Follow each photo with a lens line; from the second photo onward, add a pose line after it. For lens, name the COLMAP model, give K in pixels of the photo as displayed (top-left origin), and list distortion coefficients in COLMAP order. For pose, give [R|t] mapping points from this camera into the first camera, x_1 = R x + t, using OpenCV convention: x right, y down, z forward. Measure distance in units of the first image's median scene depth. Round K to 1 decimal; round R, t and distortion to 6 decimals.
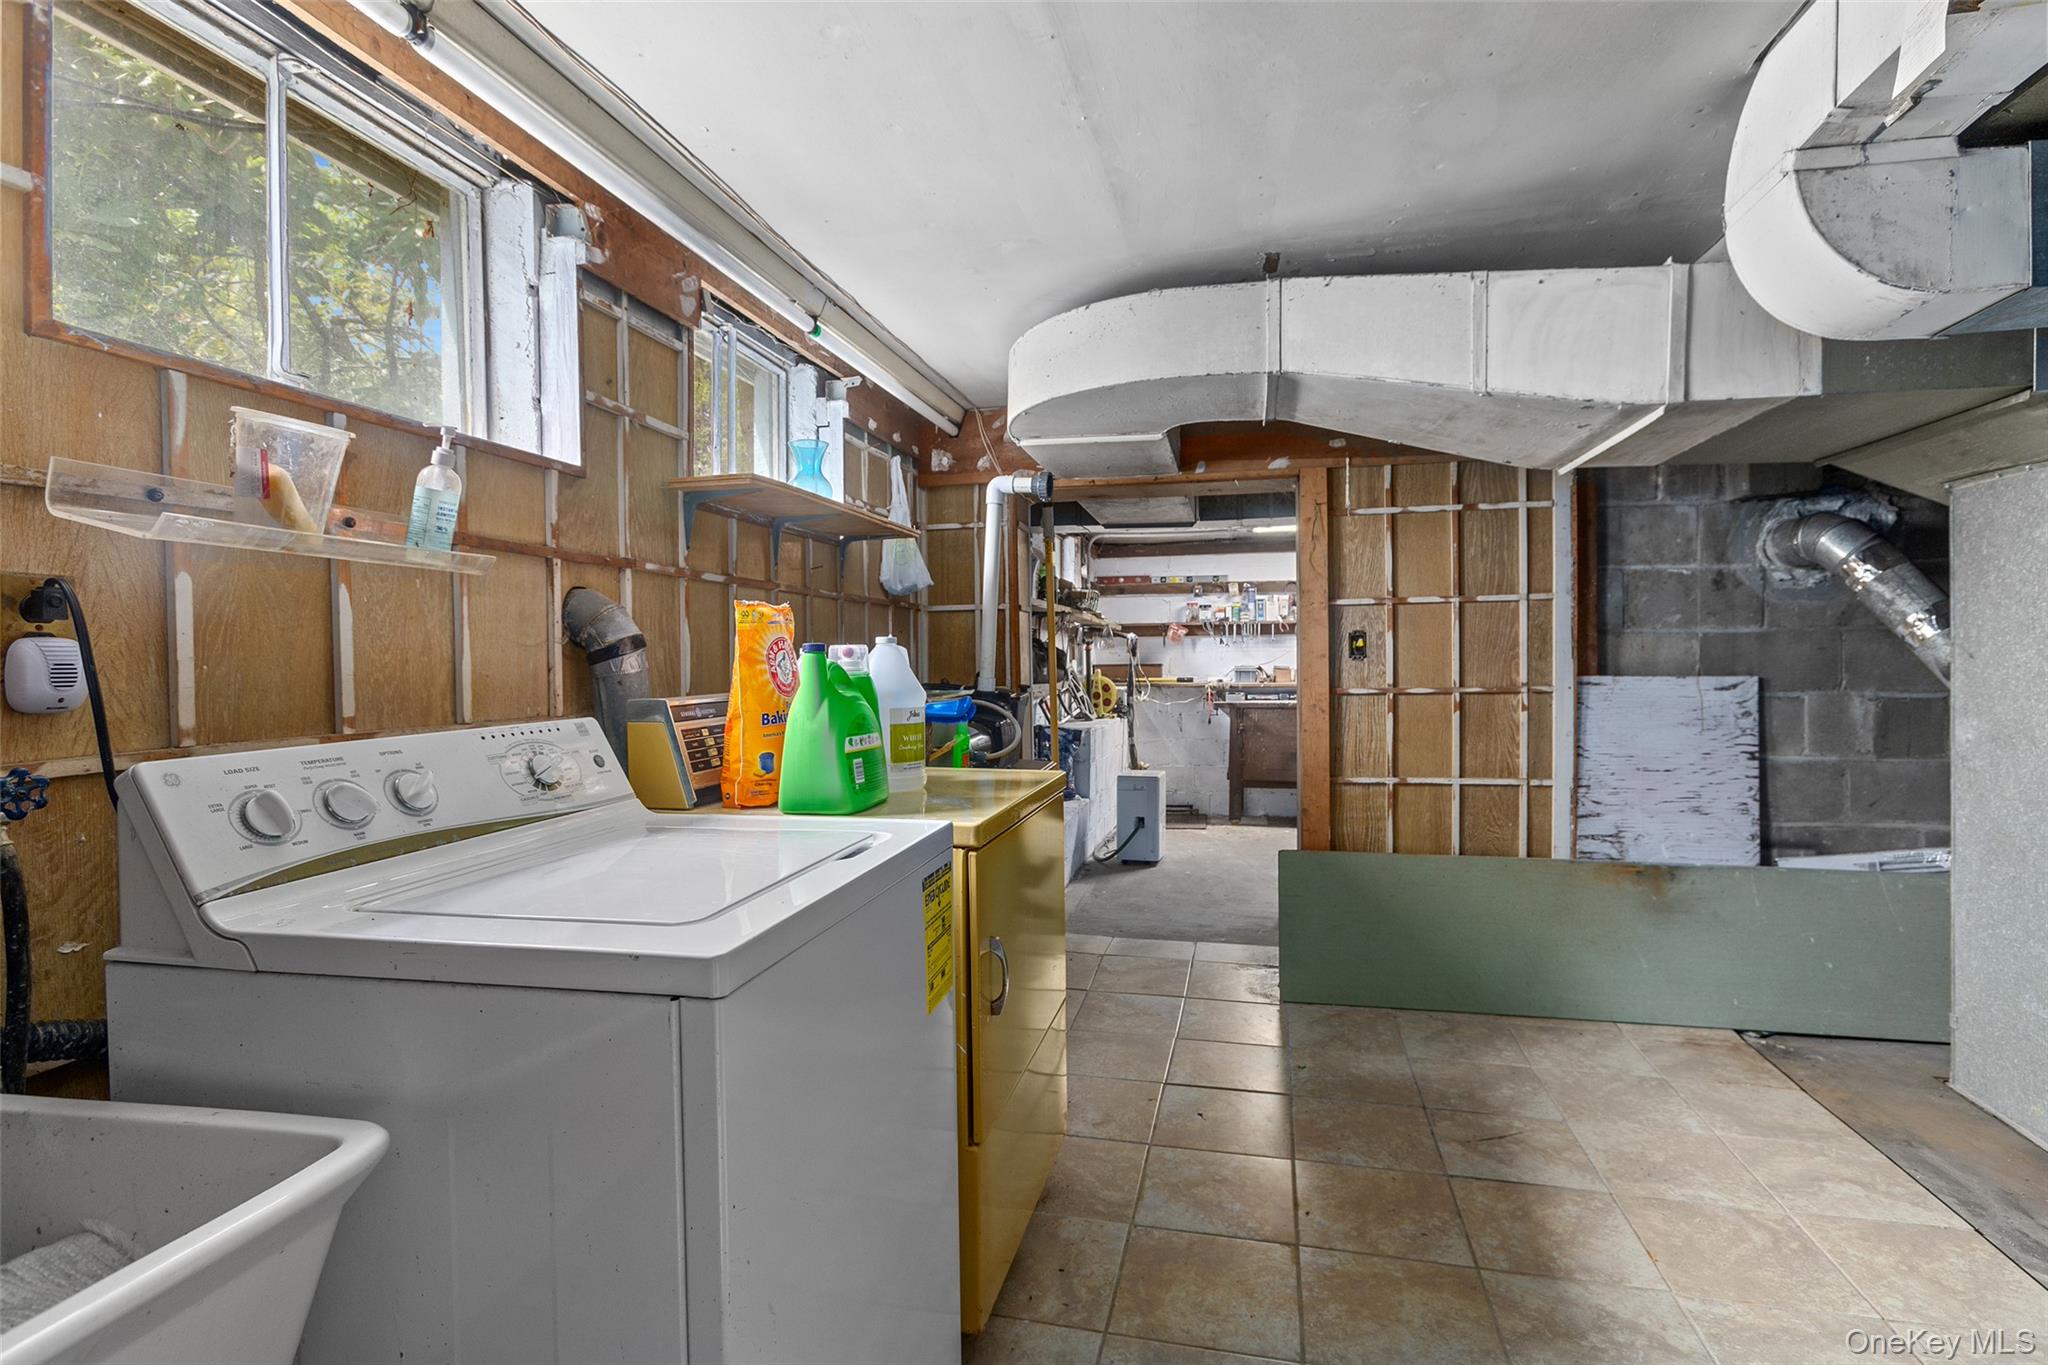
lens RADIAL K [[1003.0, 0, 1029.3], [0, 1003.0, 678.1], [0, 0, 1]] dist [-0.014135, 0.009634]
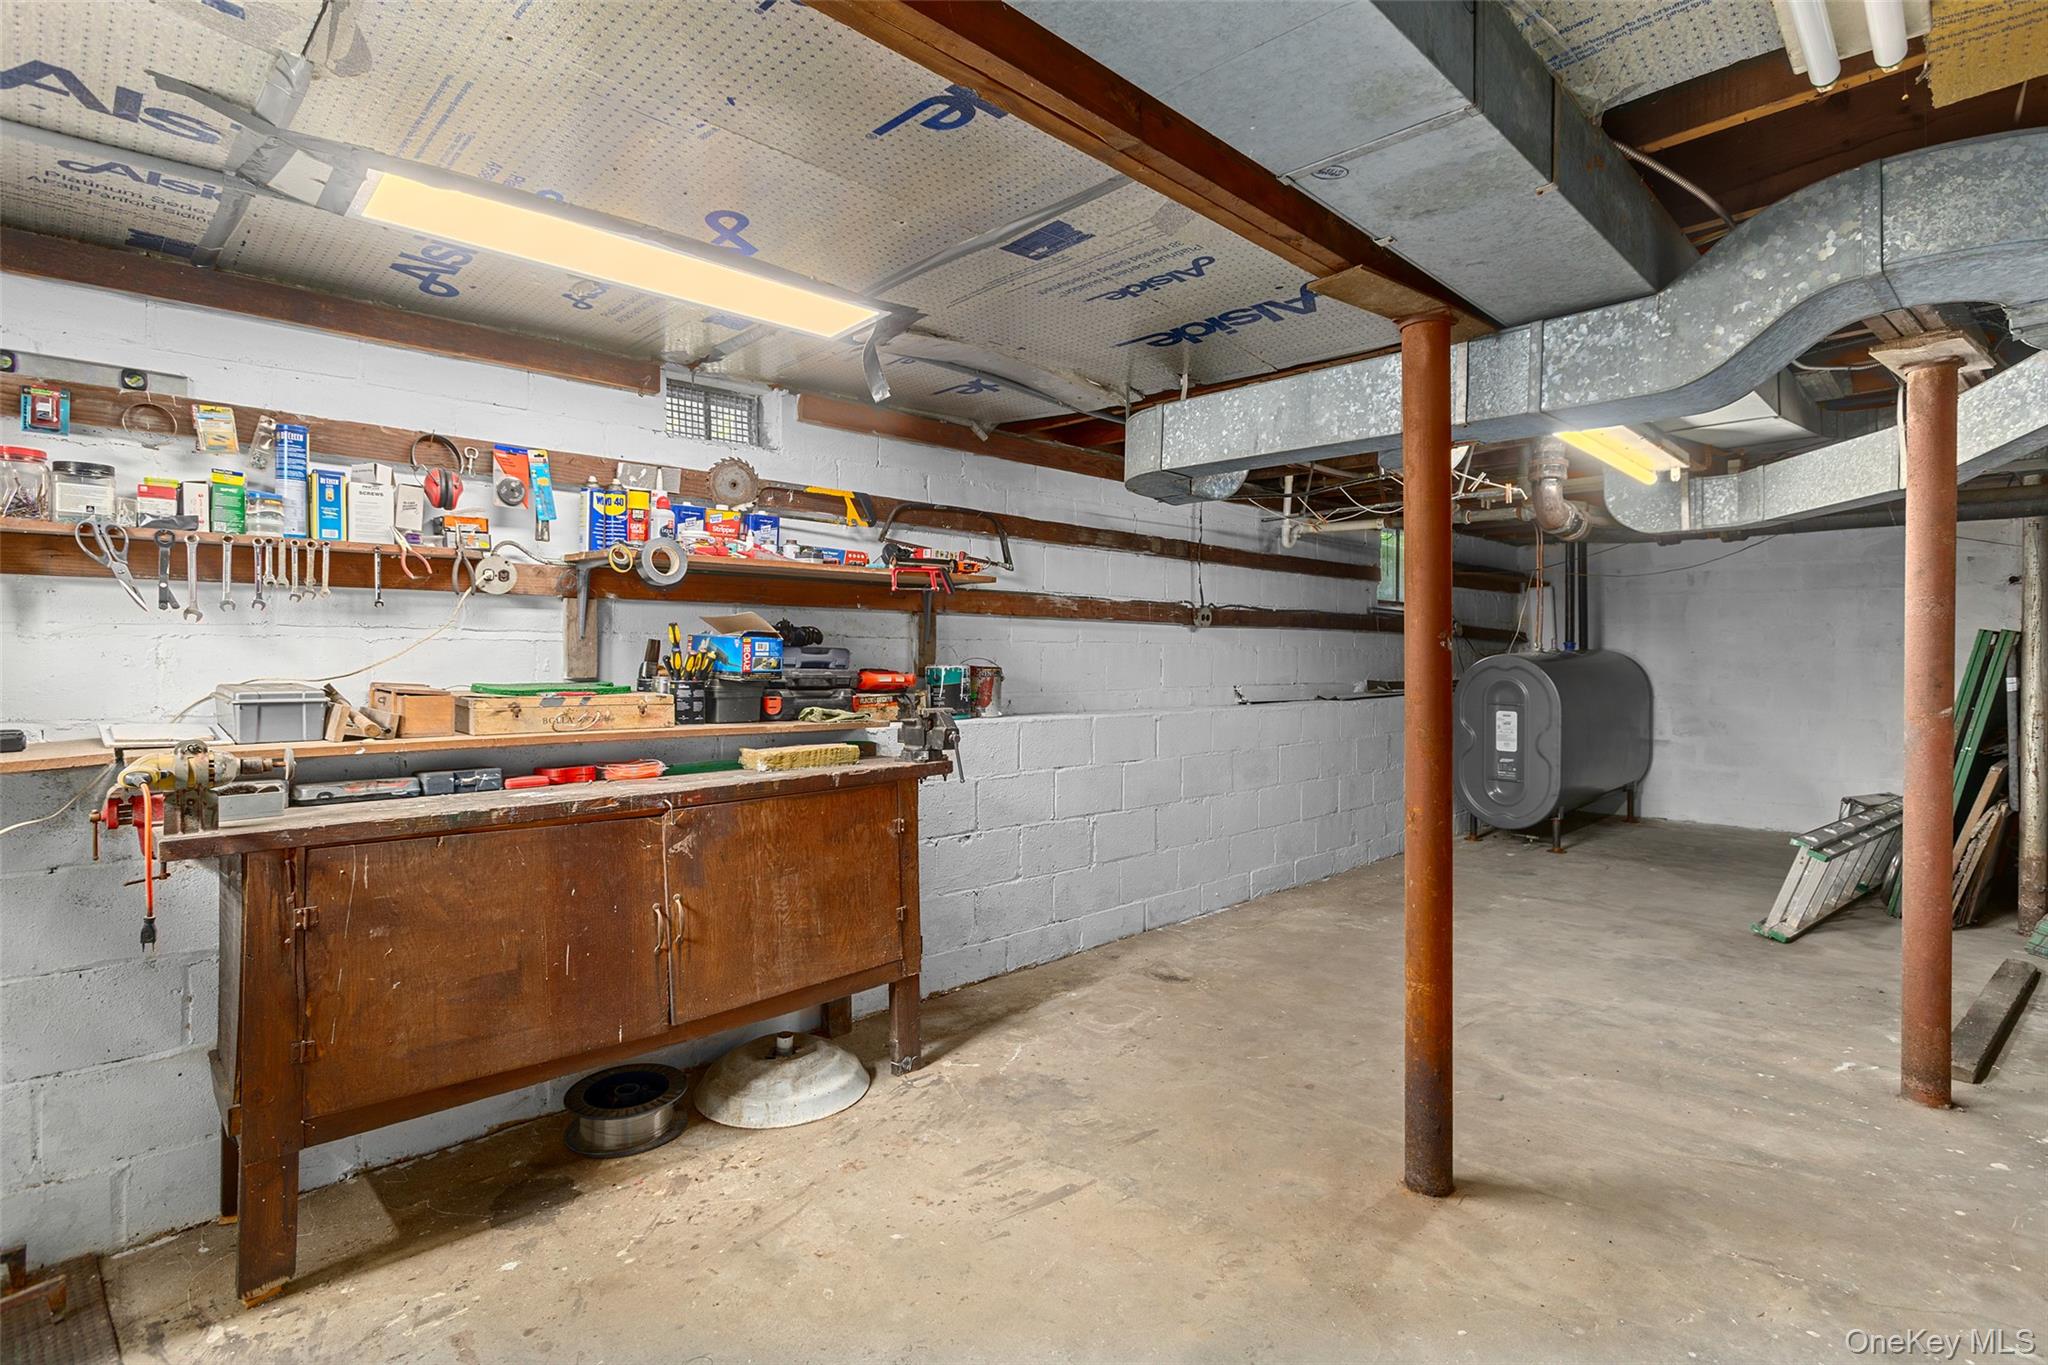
lens RADIAL K [[1003.0, 0, 1034.1], [0, 1003.0, 661.5], [0, 0, 1]] dist [-0.014135, 0.009634]
pose [[0.537983, 0.006611, 0.842930, 0.086898], [0.006563, 0.999906, -0.012031, -0.014238], [-0.842930, 0.012004, 0.537889, 0.645855]]
